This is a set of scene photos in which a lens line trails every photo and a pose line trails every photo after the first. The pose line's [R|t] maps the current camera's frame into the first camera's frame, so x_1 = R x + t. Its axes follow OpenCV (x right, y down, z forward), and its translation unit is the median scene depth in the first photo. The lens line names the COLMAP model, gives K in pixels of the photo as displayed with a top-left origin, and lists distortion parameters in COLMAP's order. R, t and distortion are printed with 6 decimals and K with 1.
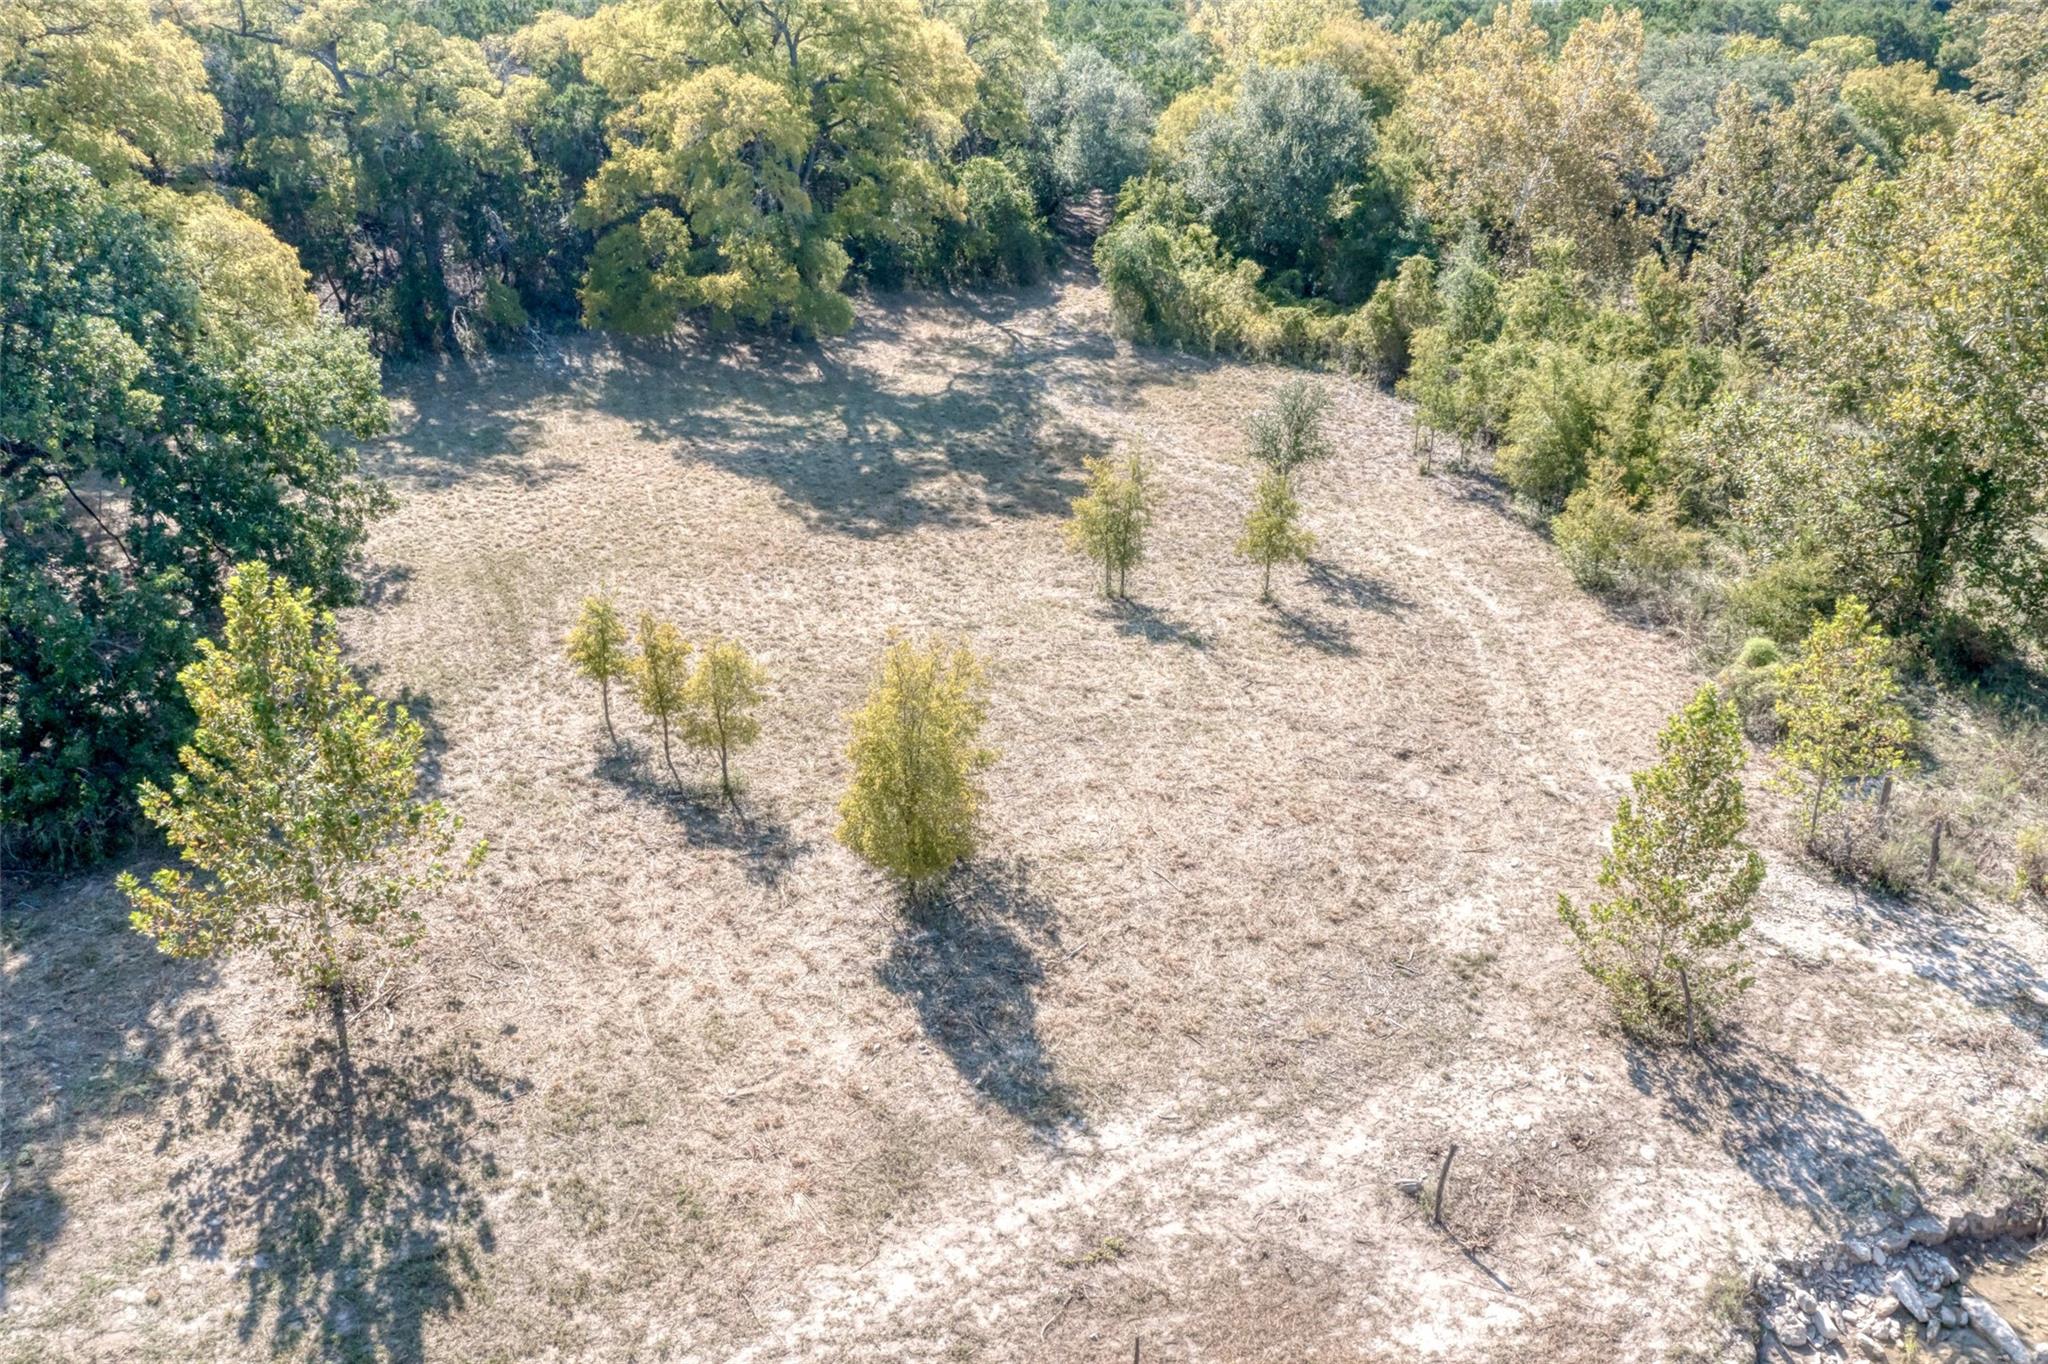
lens RADIAL K [[1612.3, 0, 1025.4], [0, 1612.3, 685.9], [0, 0, 1]] dist [-0.016873, 0.005341]
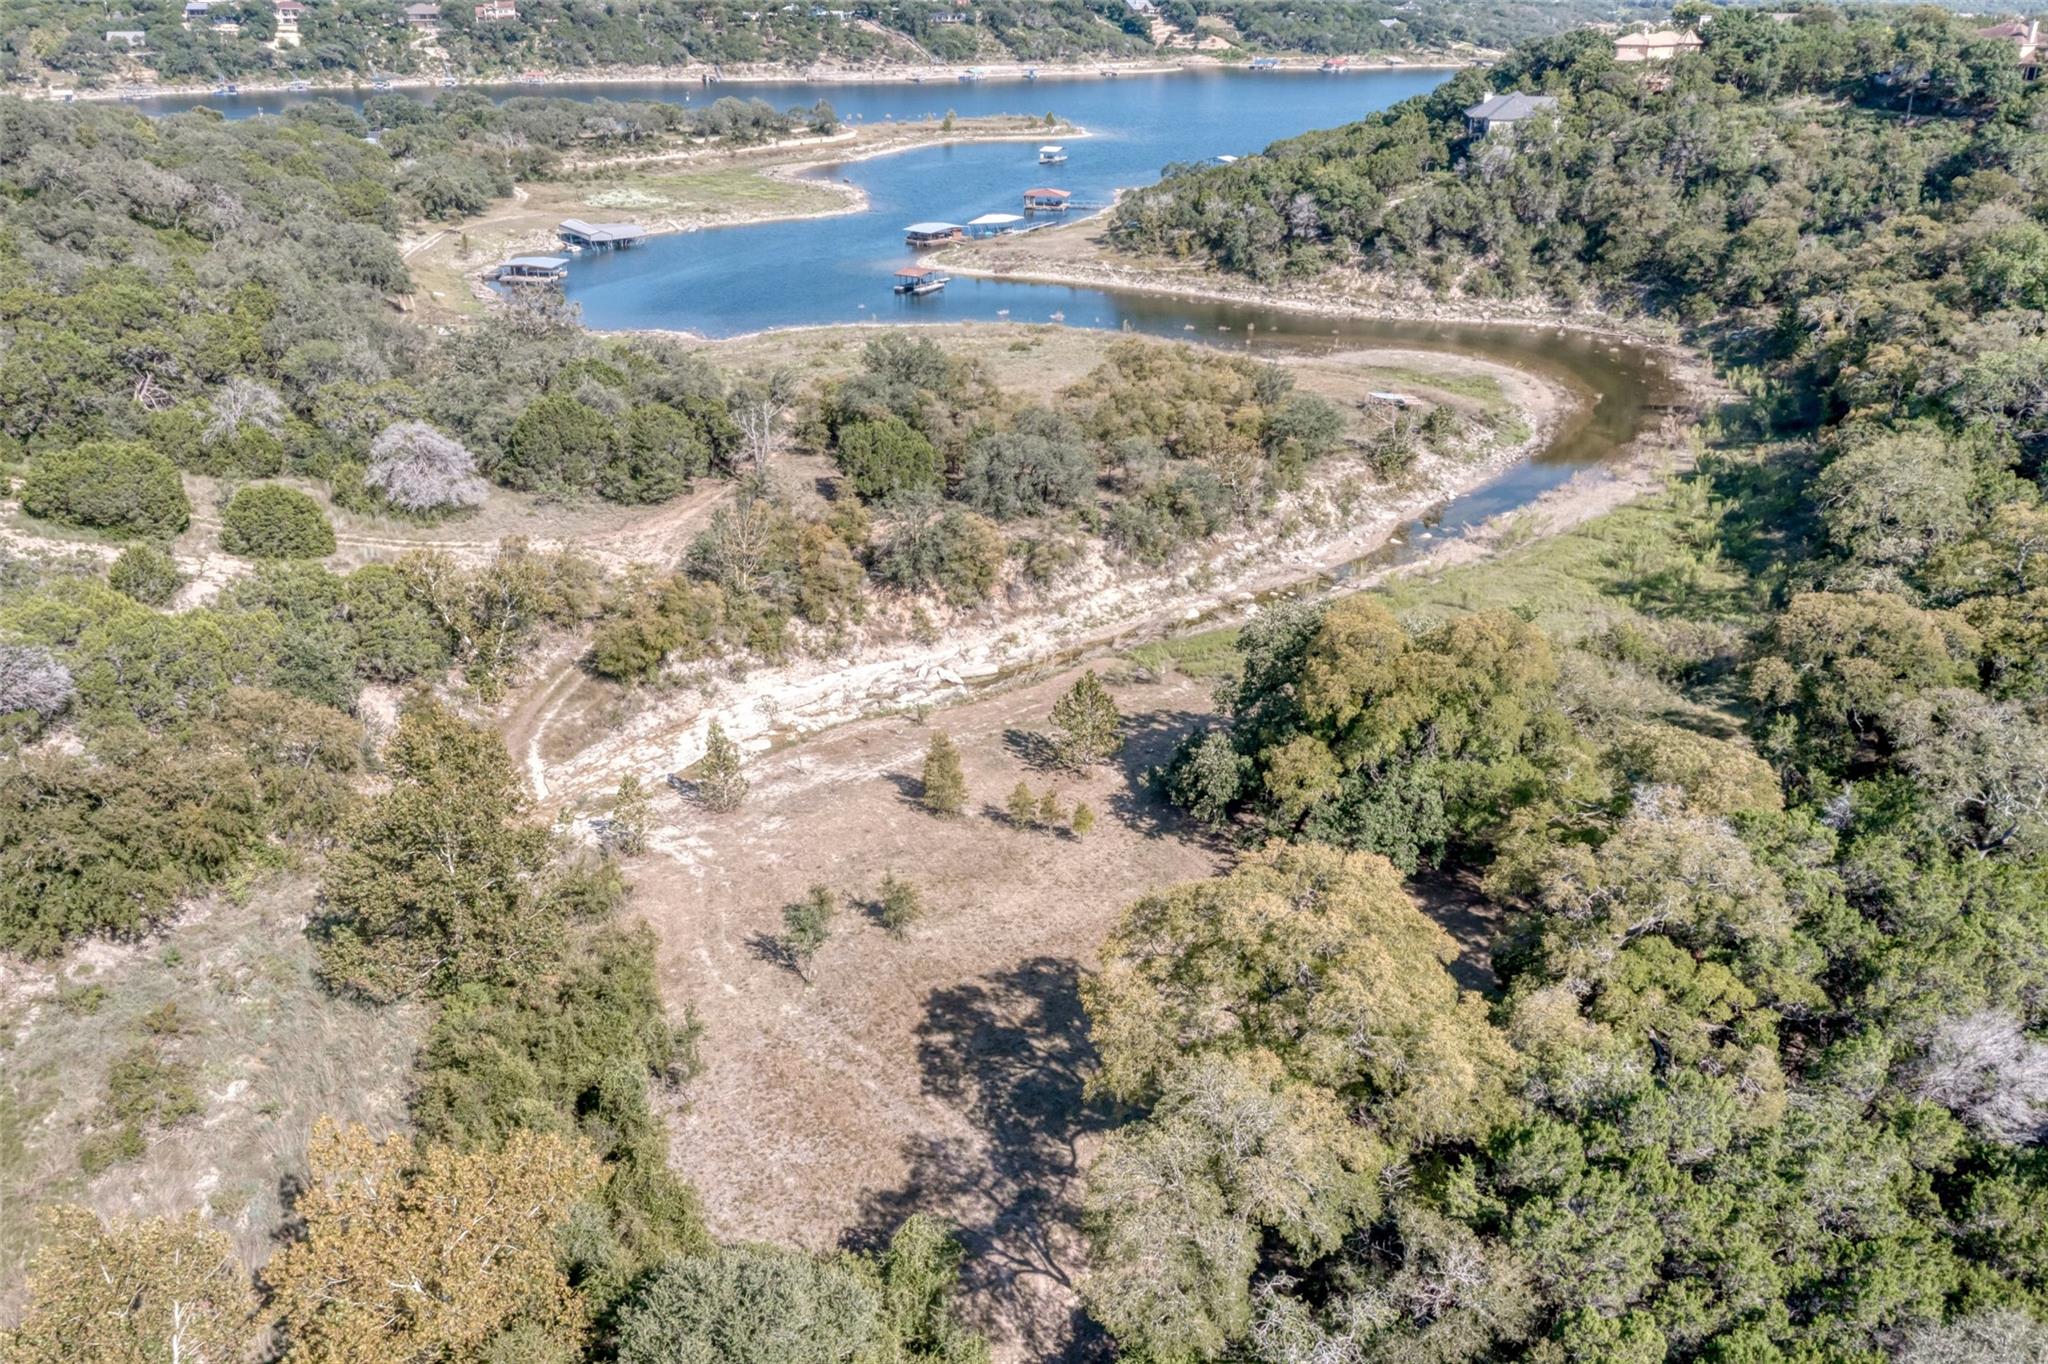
lens RADIAL K [[1612.3, 0, 1018.8], [0, 1612.3, 674.7], [0, 0, 1]] dist [-0.016873, 0.005341]
pose [[-0.981644, 0.042778, -0.185864, 0.205940], [-0.112603, 0.656550, 0.745830, -1.364729], [0.153934, 0.753069, -0.639681, 1.585814]]
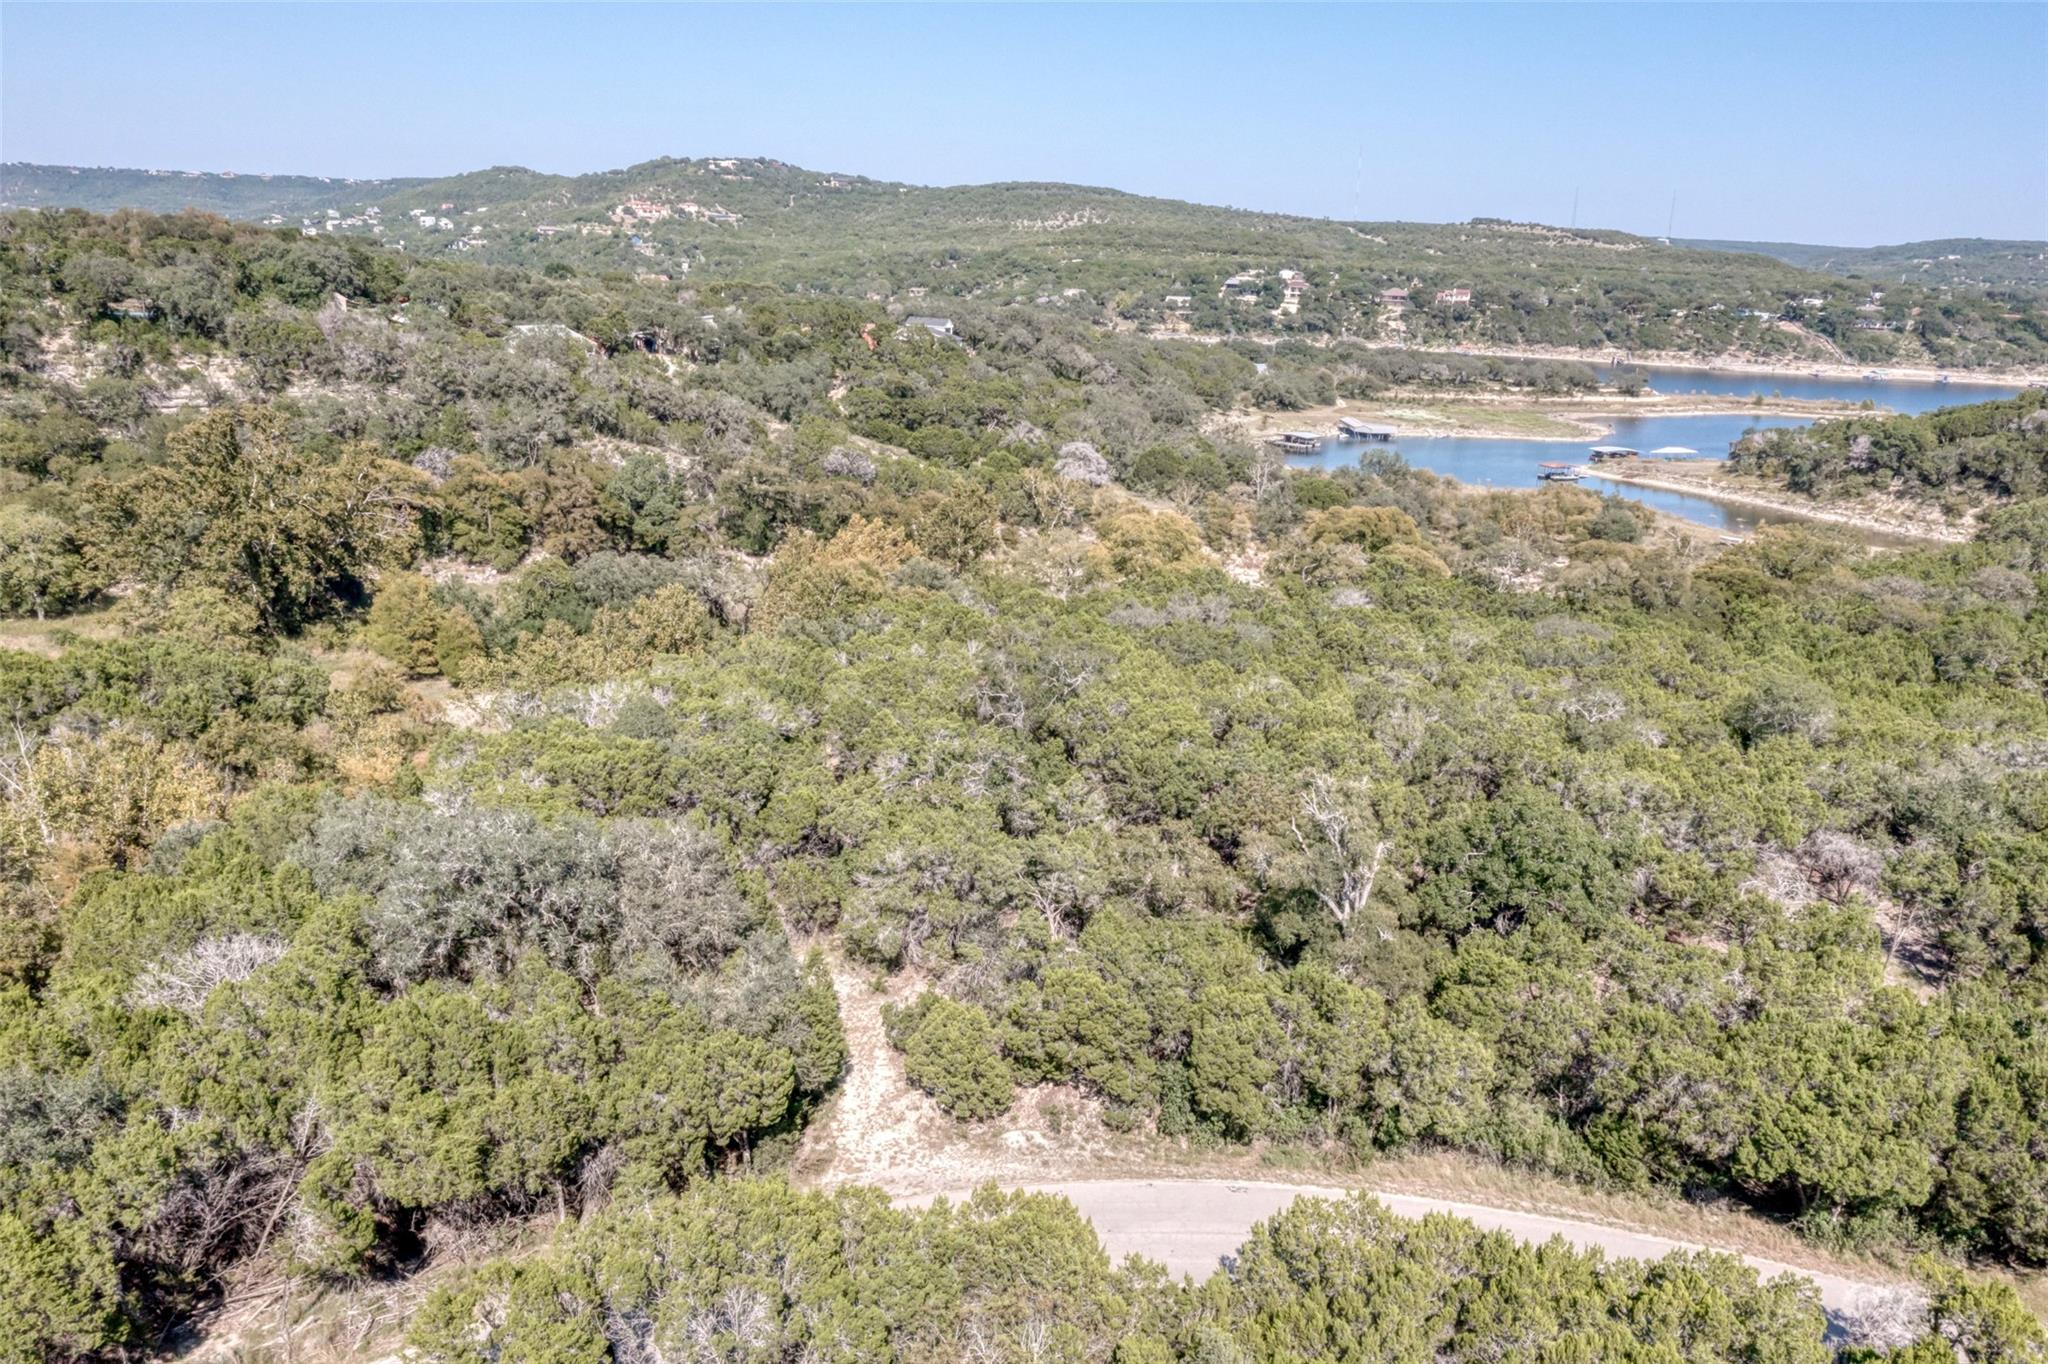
lens RADIAL K [[1612.3, 0, 1023.1], [0, 1612.3, 679.7], [0, 0, 1]] dist [-0.016873, 0.005341]
pose [[-0.905645, -0.170538, 0.388232, -1.167195], [0.120801, 0.773861, 0.621728, -2.166317], [-0.406466, 0.609964, -0.680242, 3.364799]]
